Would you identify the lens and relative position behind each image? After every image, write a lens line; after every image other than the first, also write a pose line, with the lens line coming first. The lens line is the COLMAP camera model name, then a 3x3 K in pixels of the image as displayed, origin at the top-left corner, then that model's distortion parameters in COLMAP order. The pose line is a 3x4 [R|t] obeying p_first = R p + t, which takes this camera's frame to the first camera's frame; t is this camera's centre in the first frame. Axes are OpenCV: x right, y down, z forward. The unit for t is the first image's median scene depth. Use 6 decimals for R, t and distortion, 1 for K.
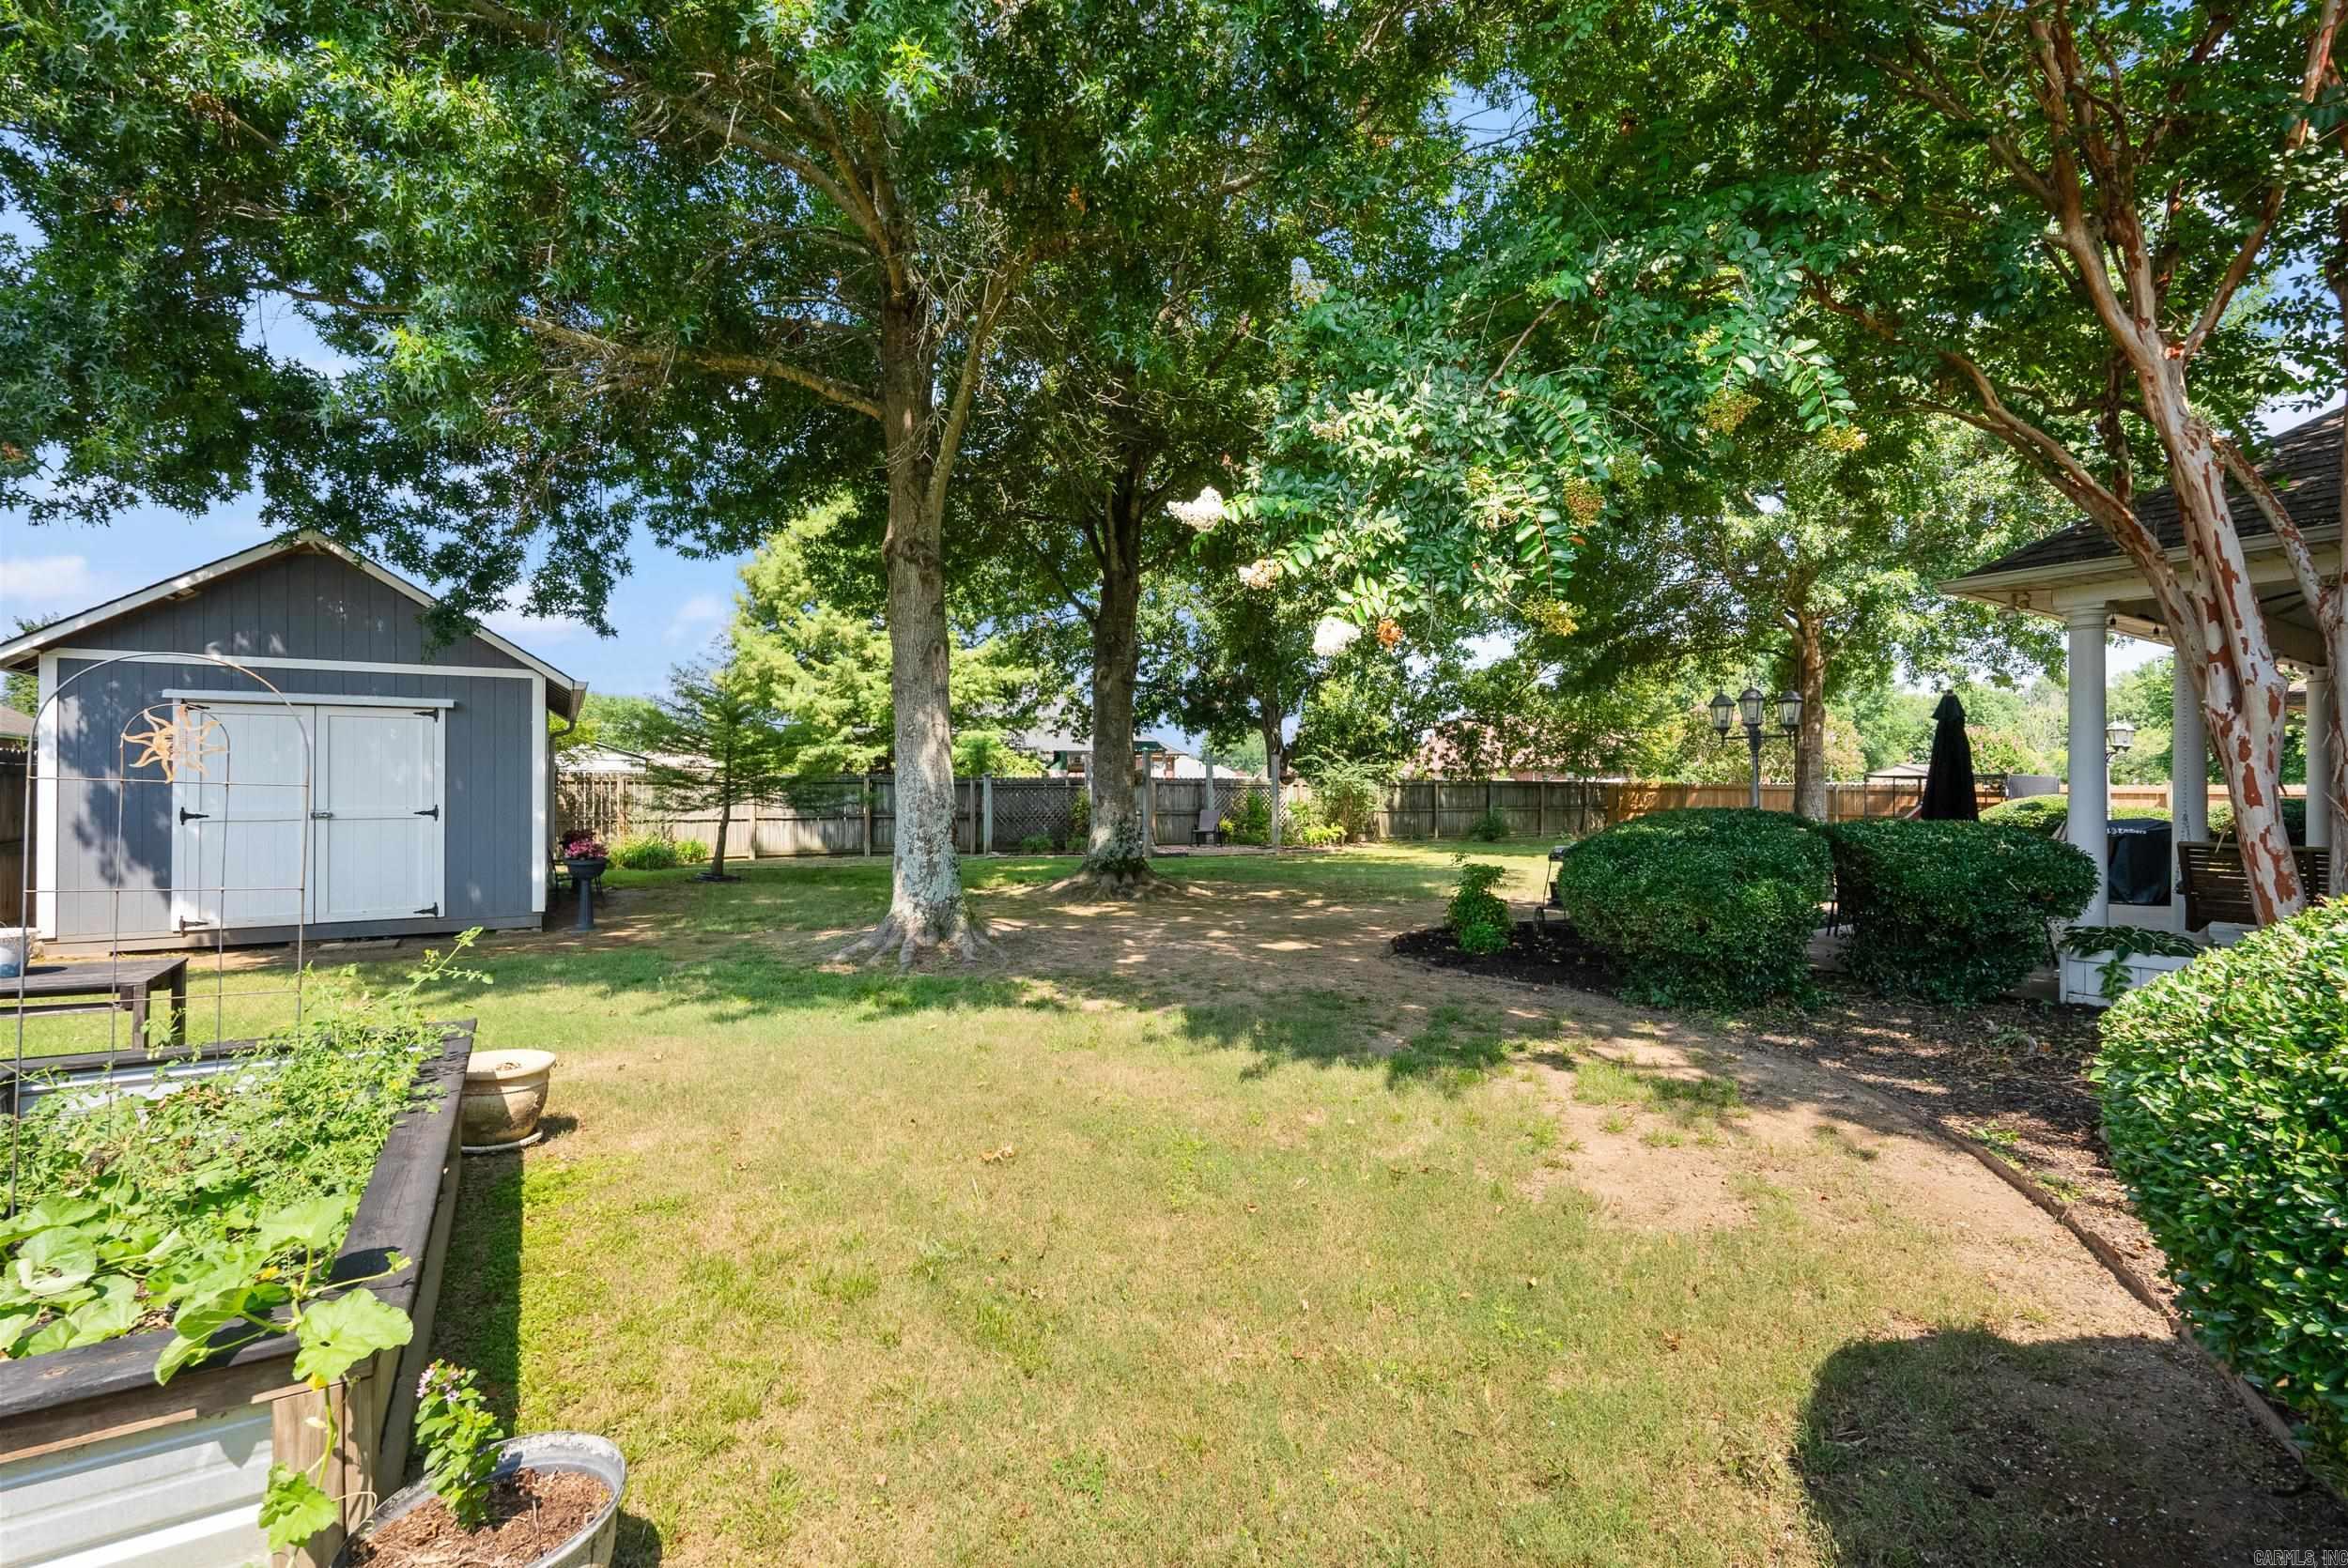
lens RADIAL K [[1038.0, 0, 1174.0], [0, 1038.0, 784.0], [0, 0, 1]] dist [-0.000066, -0.000005]
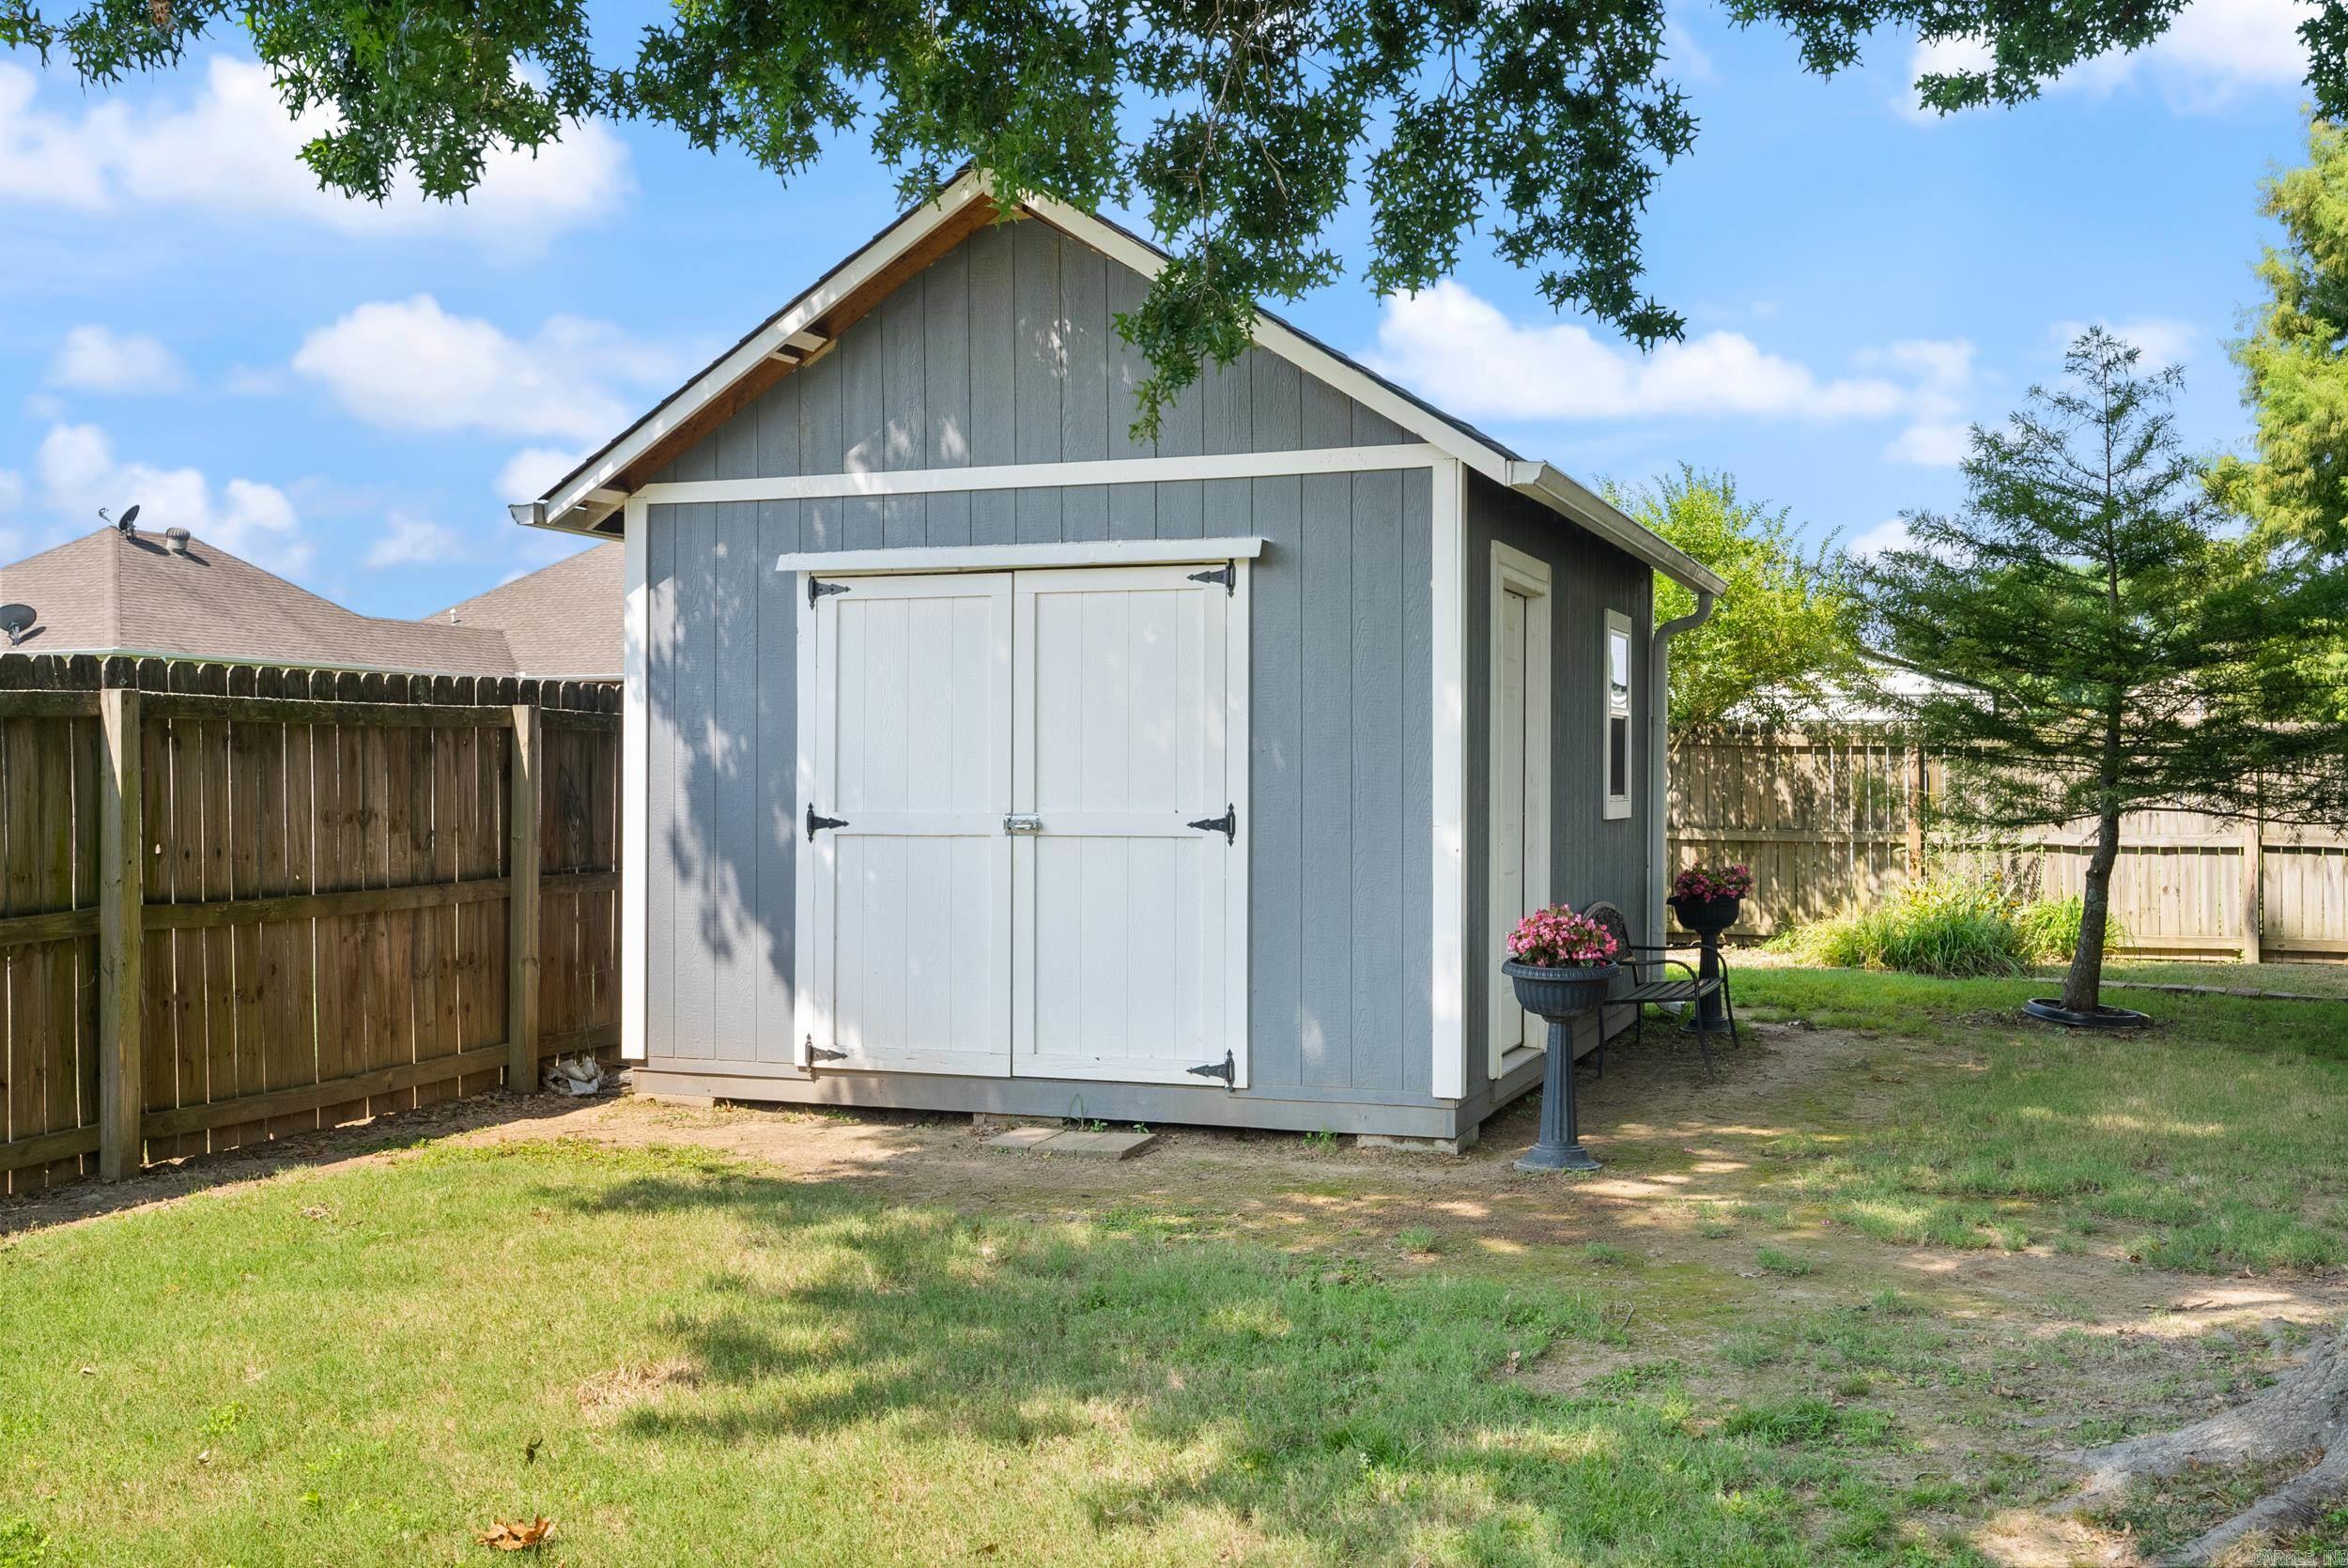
lens RADIAL K [[2265.4, 0, 1175.2], [0, 2265.4, 722.9], [0, 0, 1]] dist [0.064671, 0.007164]
pose [[0.632809, -0.012425, -0.774208, -0.052134], [0.002396, 0.999898, -0.014089, 0.001053], [0.774304, 0.007061, 0.632775, 0.446254]]
